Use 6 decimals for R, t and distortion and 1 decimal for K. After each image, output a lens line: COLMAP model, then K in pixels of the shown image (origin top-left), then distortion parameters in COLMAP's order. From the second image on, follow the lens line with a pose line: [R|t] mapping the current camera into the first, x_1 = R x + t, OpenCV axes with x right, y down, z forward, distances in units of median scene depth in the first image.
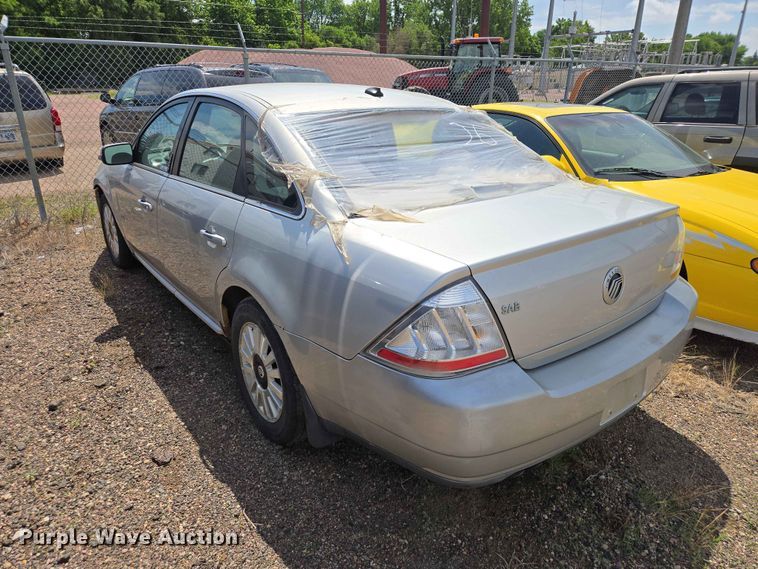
lens RADIAL K [[505.6, 0, 376.8], [0, 505.6, 283.1], [0, 0, 1]] dist [0.062710, -0.054773]
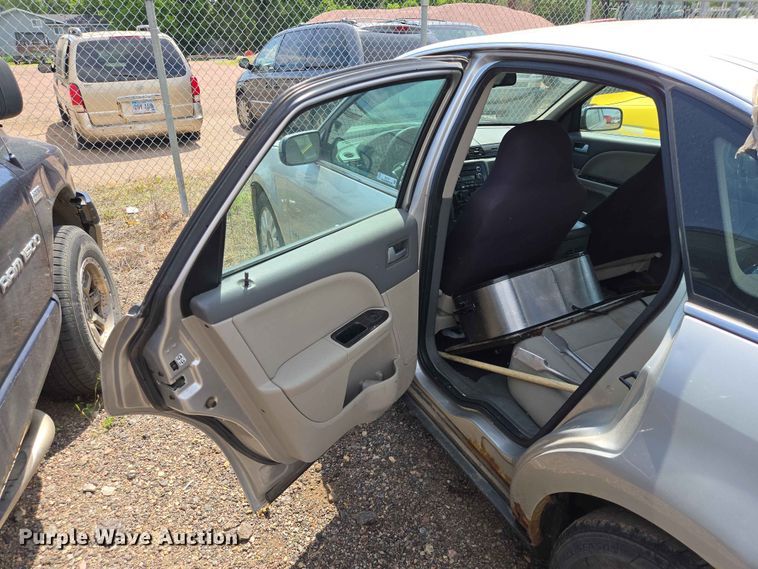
lens RADIAL K [[508.7, 0, 373.0], [0, 508.7, 283.8], [0, 0, 1]] dist [0.065227, -0.059289]
pose [[0.978490, 0.073787, -0.192646, -0.263930], [-0.062132, 0.995892, 0.065866, -0.120622], [0.196715, -0.052480, 0.979055, 0.346277]]
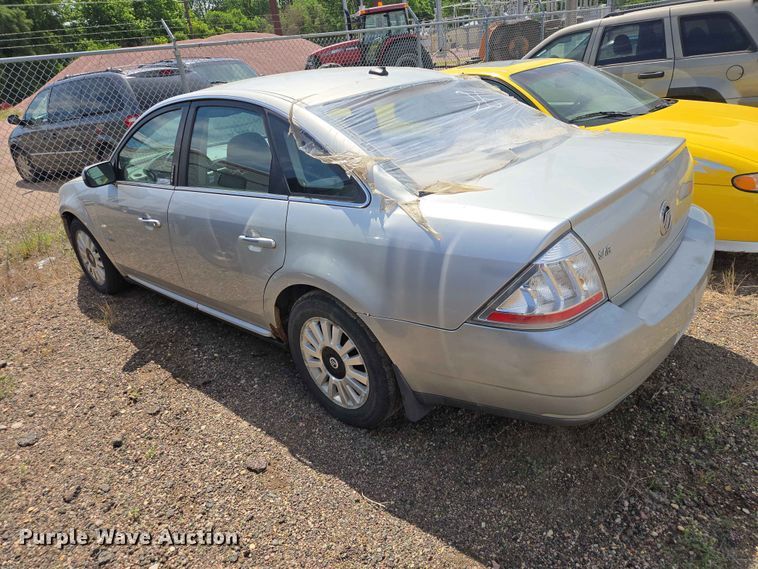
lens RADIAL K [[505.6, 0, 376.8], [0, 505.6, 283.1], [0, 0, 1]] dist [0.062710, -0.054773]
pose [[0.975927, -0.182417, 0.119545, -0.150818], [0.177484, 0.982813, 0.050773, -0.012140], [-0.126752, -0.028334, 0.991530, -0.007328]]
